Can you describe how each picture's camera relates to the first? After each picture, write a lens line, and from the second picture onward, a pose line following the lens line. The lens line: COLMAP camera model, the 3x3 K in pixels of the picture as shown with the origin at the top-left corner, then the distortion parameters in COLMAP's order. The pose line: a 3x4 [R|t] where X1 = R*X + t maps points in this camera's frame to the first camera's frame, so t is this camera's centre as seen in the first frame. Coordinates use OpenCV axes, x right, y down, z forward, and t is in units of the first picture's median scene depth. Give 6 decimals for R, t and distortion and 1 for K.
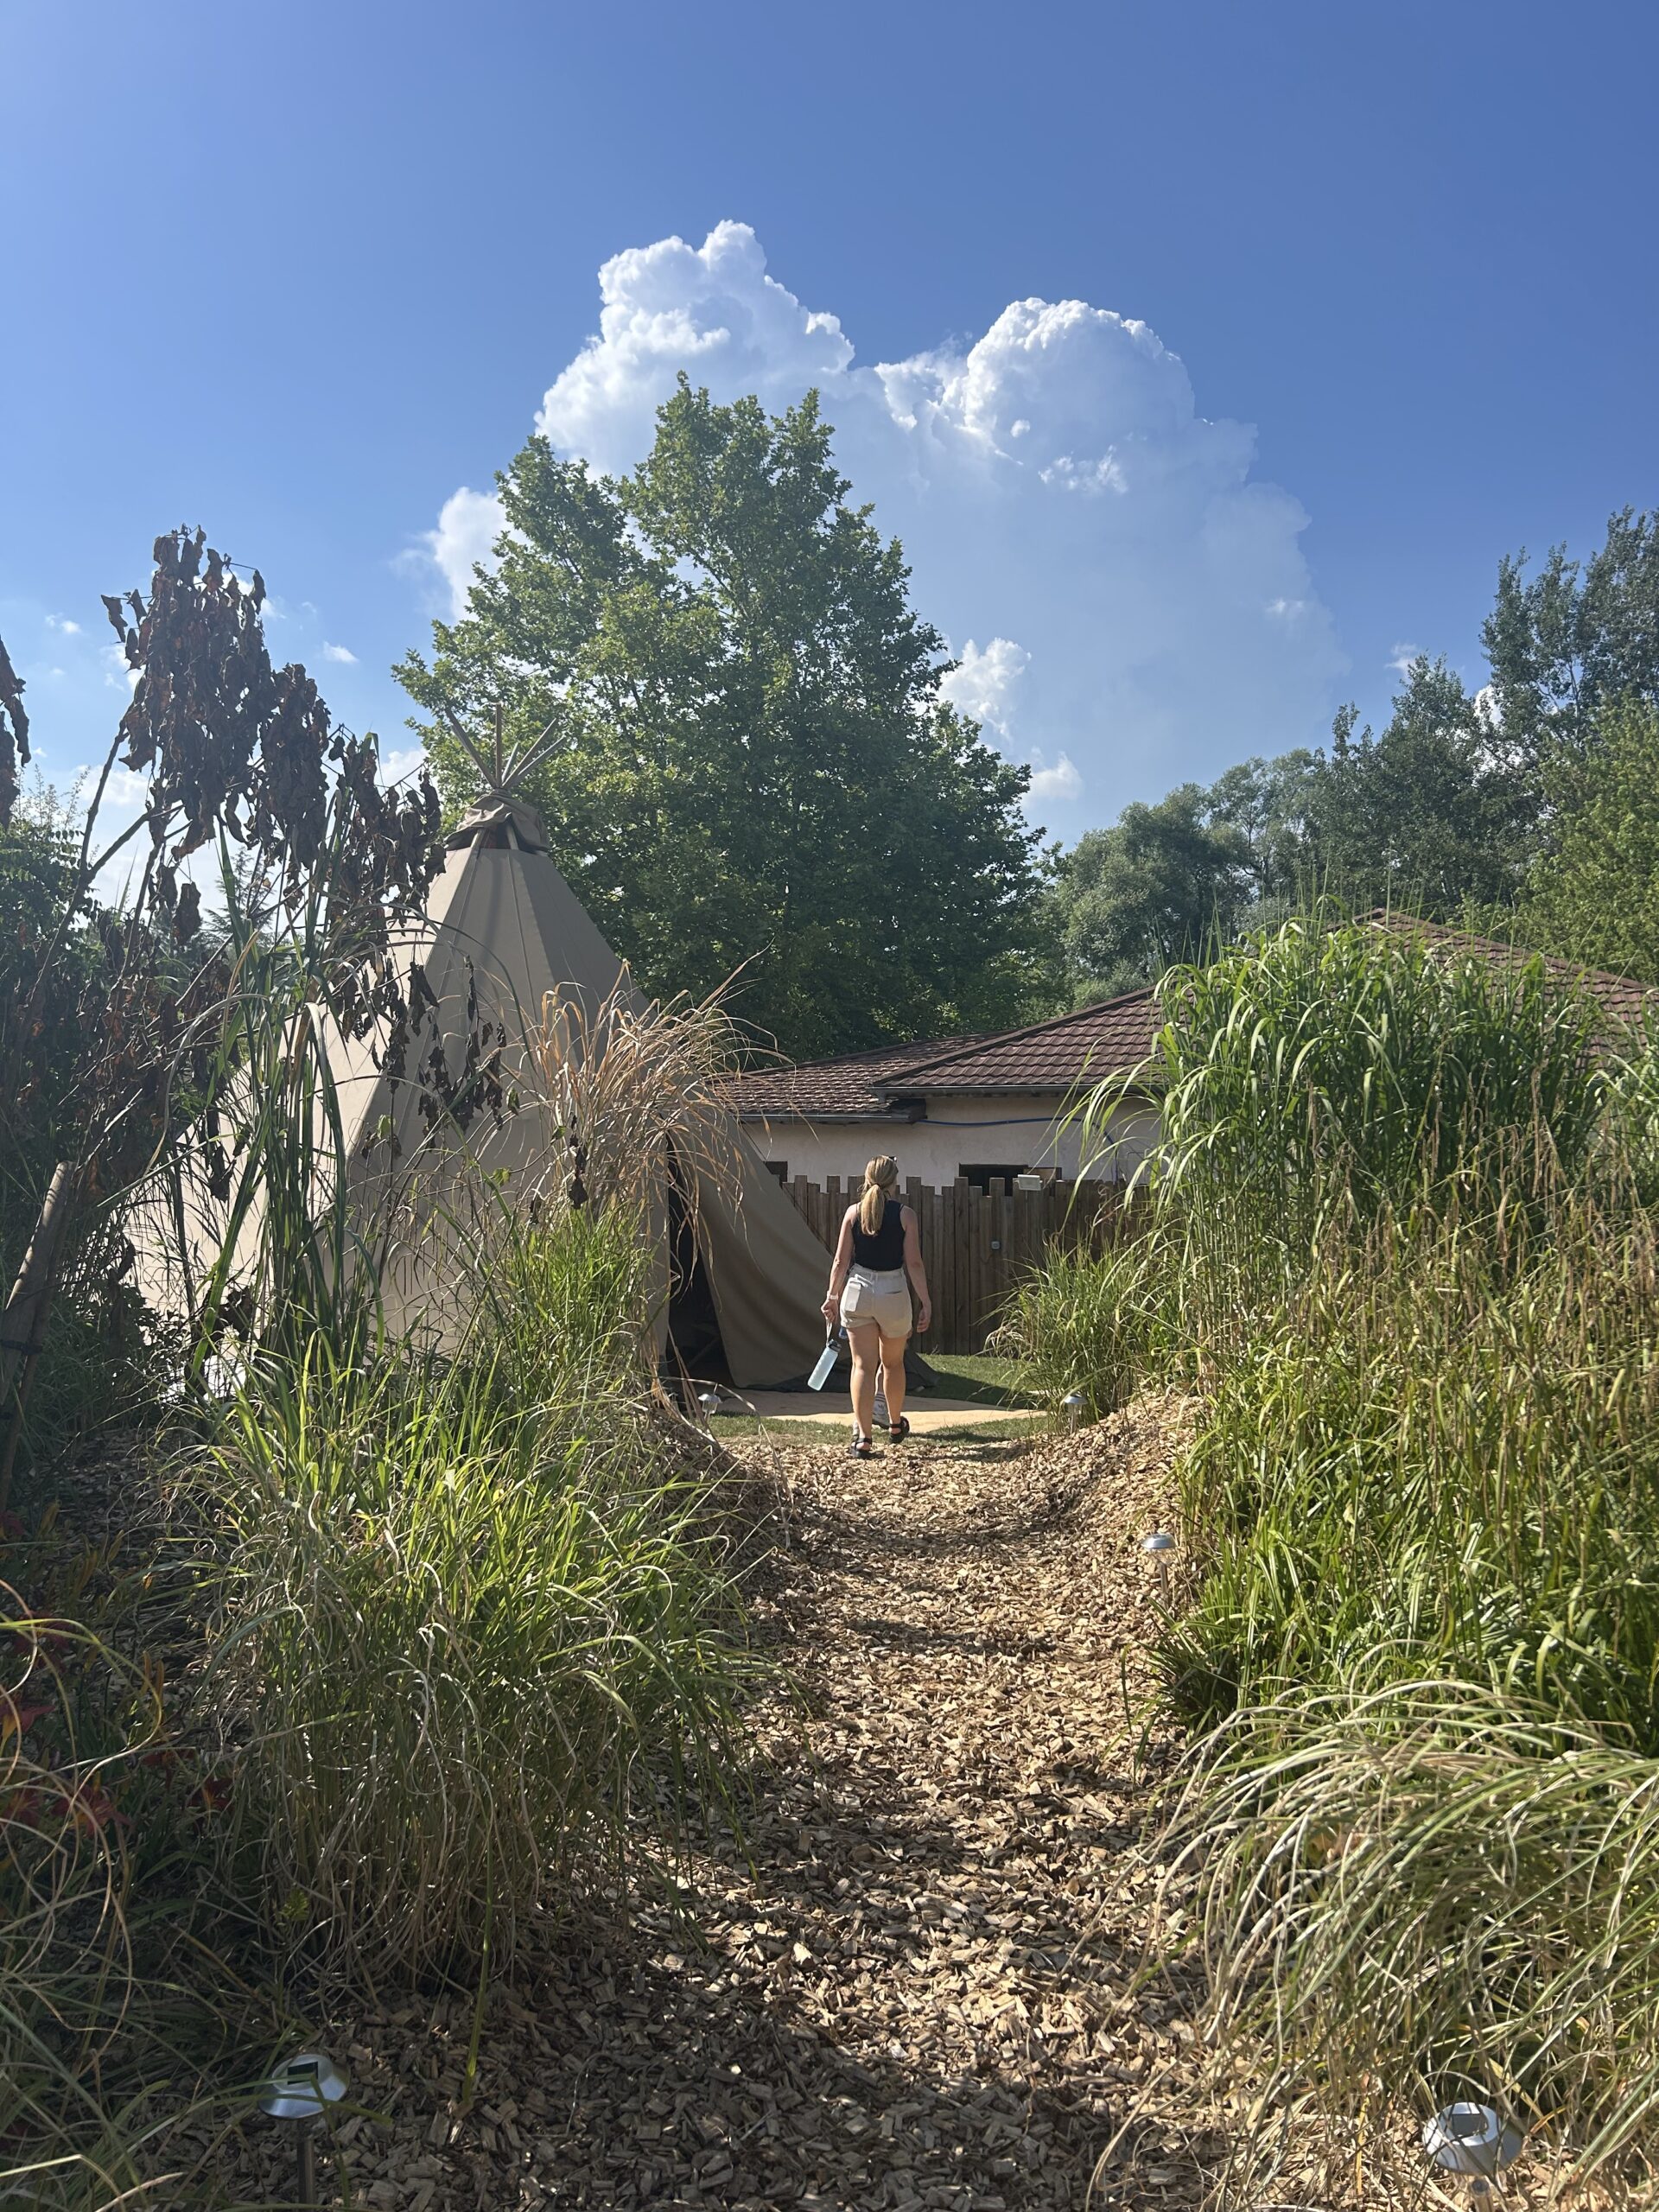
lens RADIAL K [[1683.8, 0, 798.6], [0, 1683.8, 1143.0], [0, 0, 1]] dist [0.048765, -0.059151]
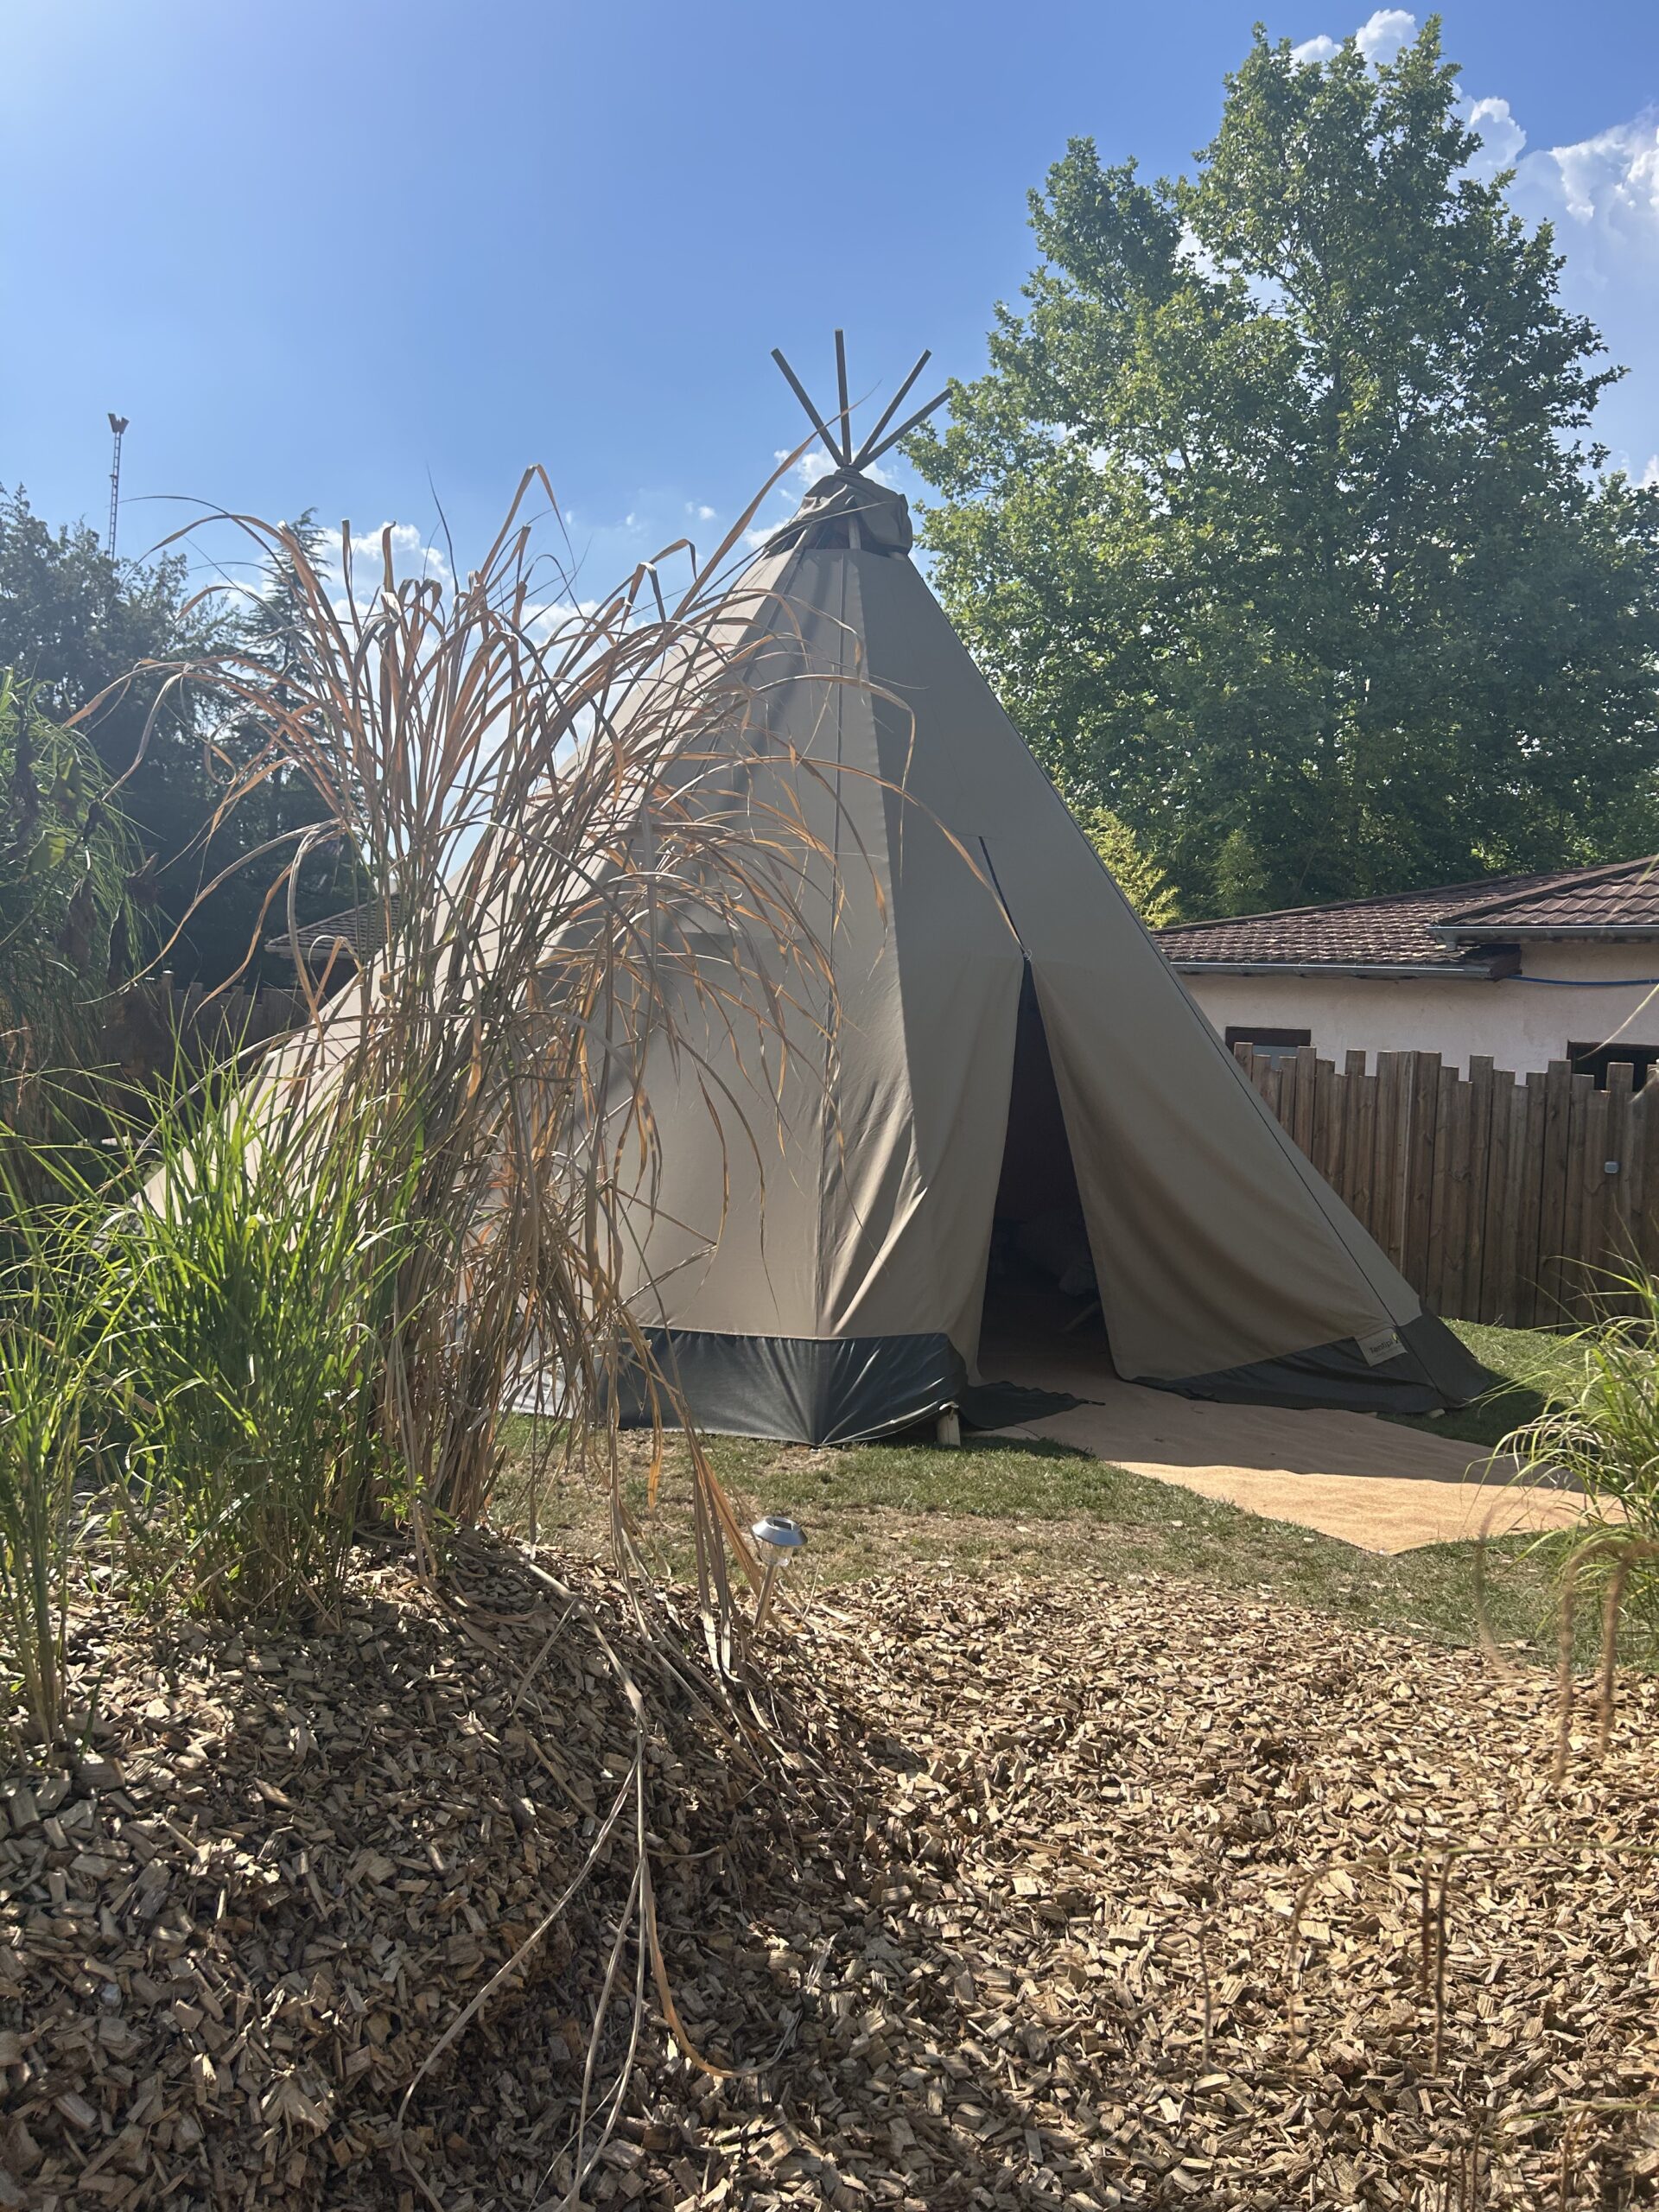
lens RADIAL K [[1683.8, 0, 804.0], [0, 1683.8, 1105.9], [0, 0, 1]] dist [0.048765, -0.059151]
pose [[0.940008, 0.053687, -0.336902, 0.024672], [-0.034404, 0.997423, 0.062951, 0.004070], [0.339414, -0.047584, 0.939433, 0.157680]]
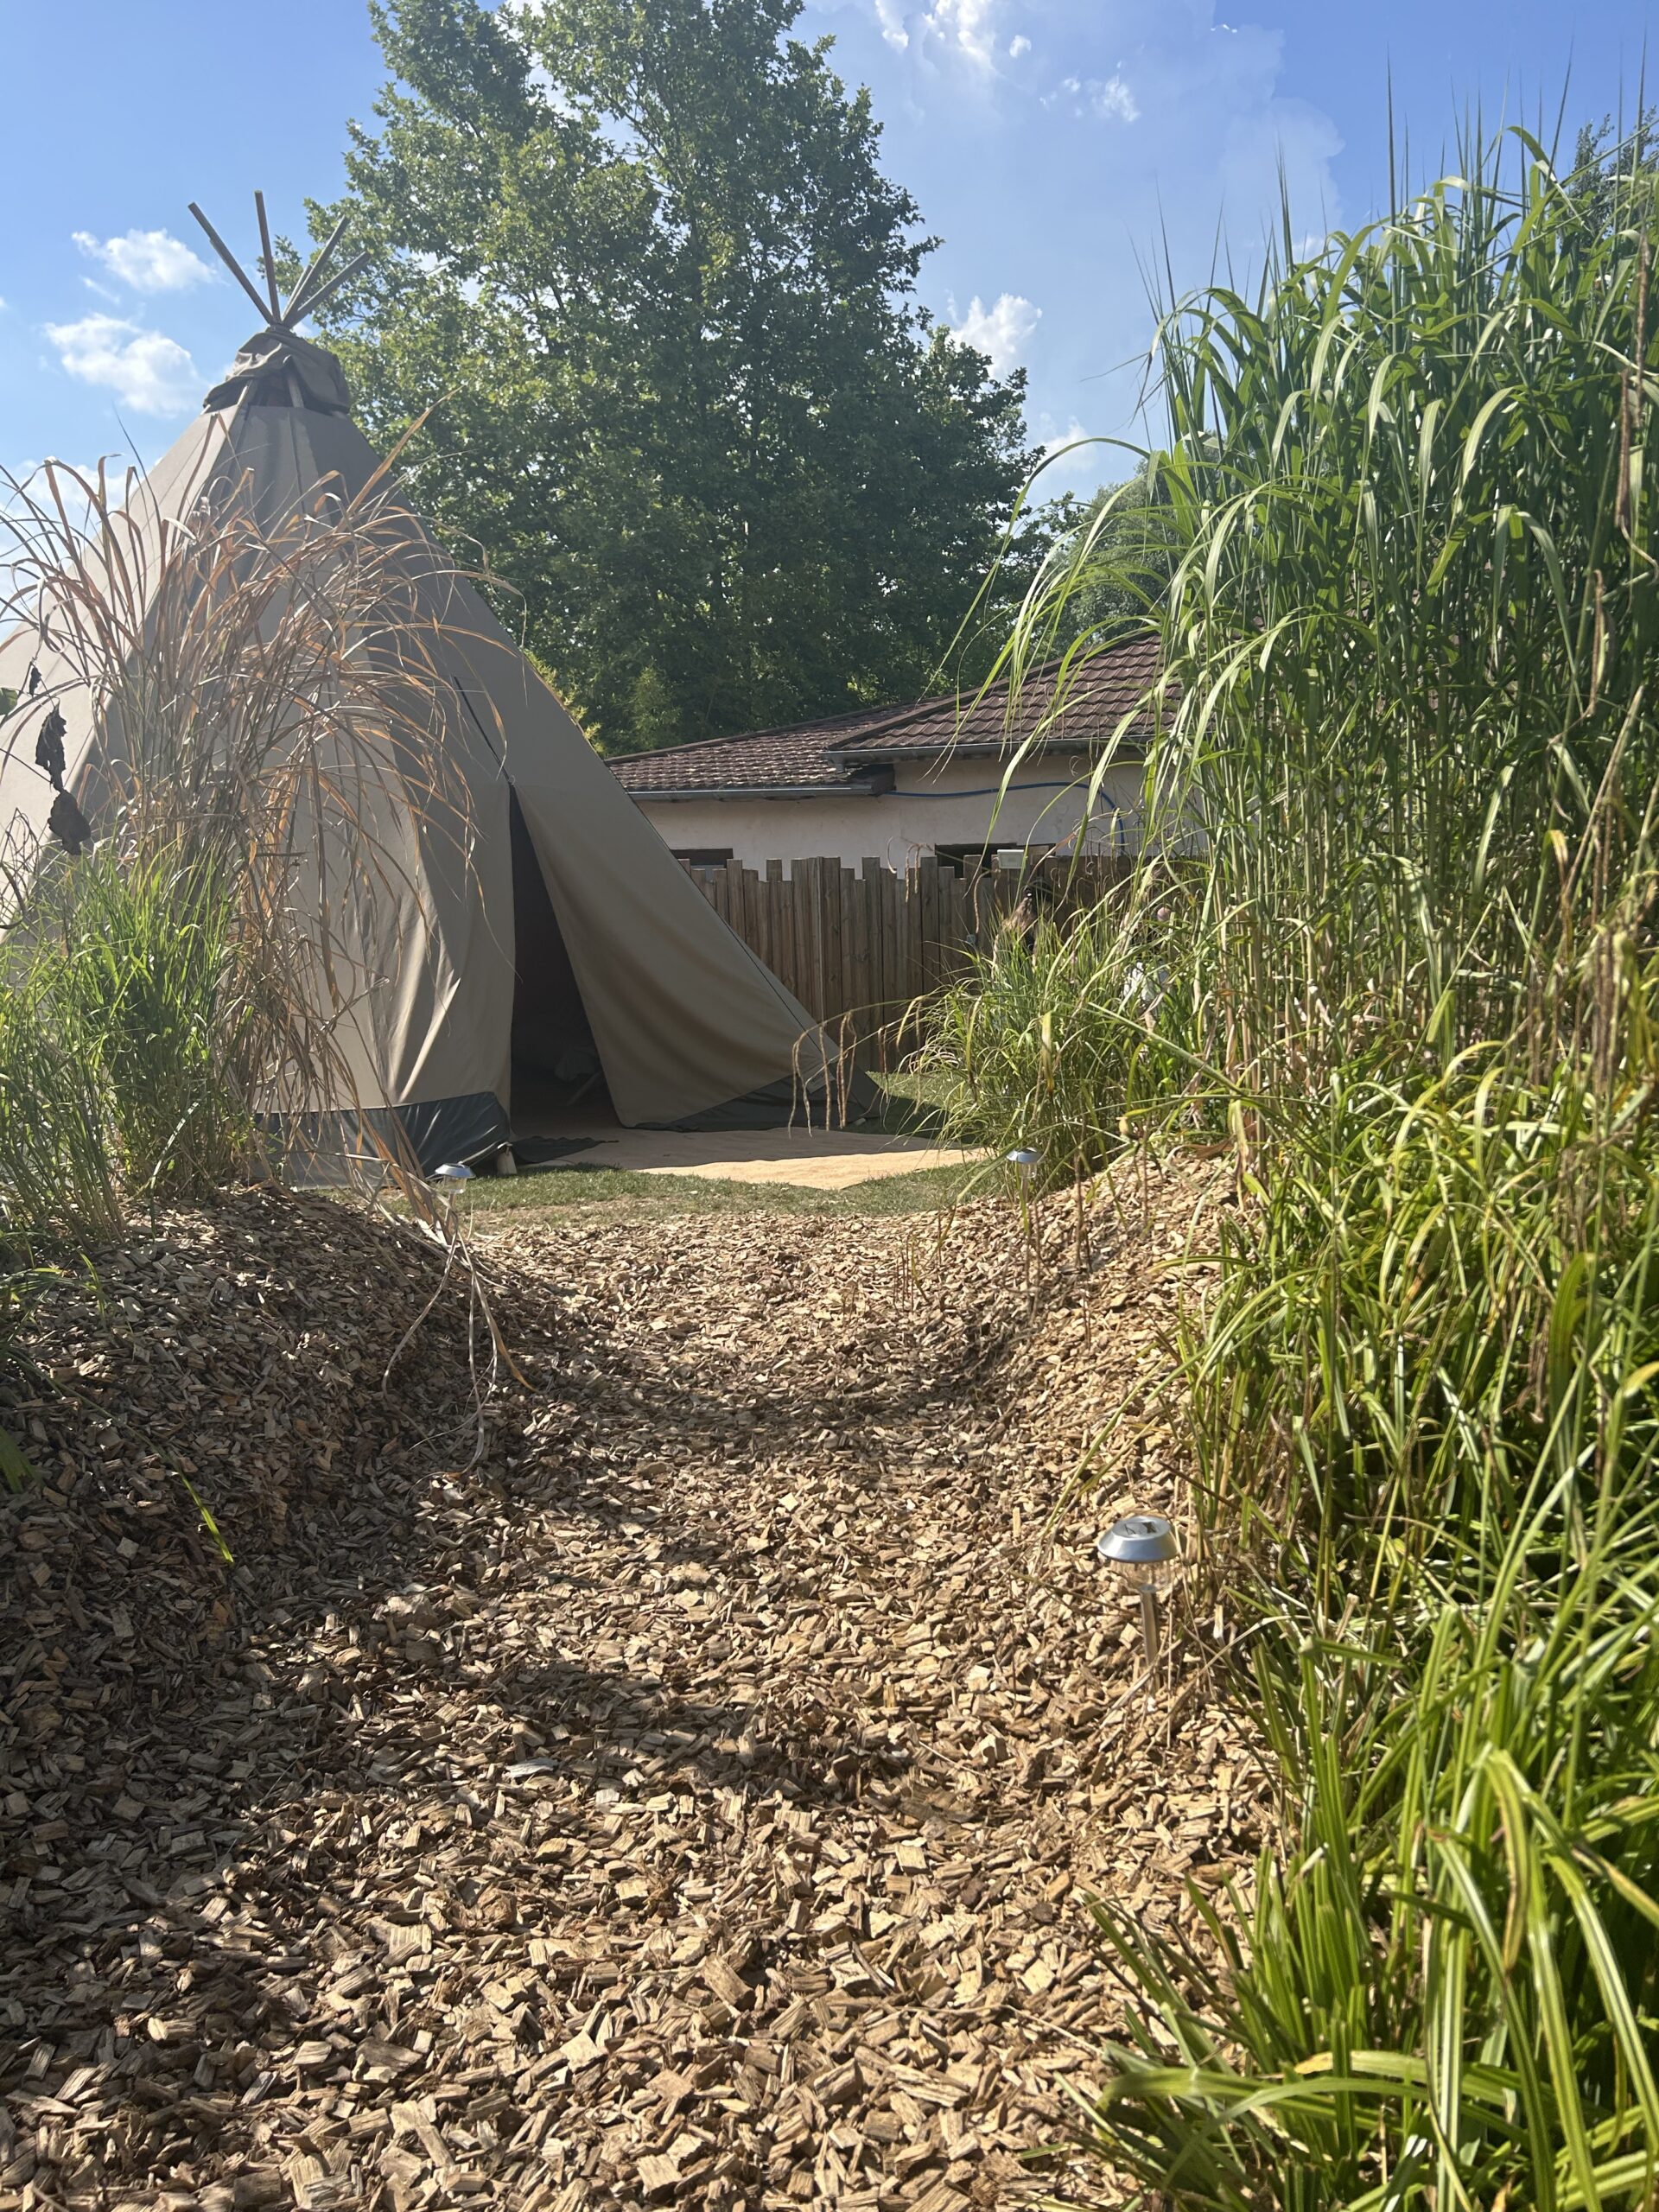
lens RADIAL K [[1683.8, 0, 845.5], [0, 1683.8, 1147.0], [0, 0, 1]] dist [0.048765, -0.059151]
pose [[0.999481, -0.027833, 0.016195, 0.022139], [0.024613, 0.984587, 0.173157, 0.009778], [-0.020765, -0.172669, 0.984761, 0.097942]]
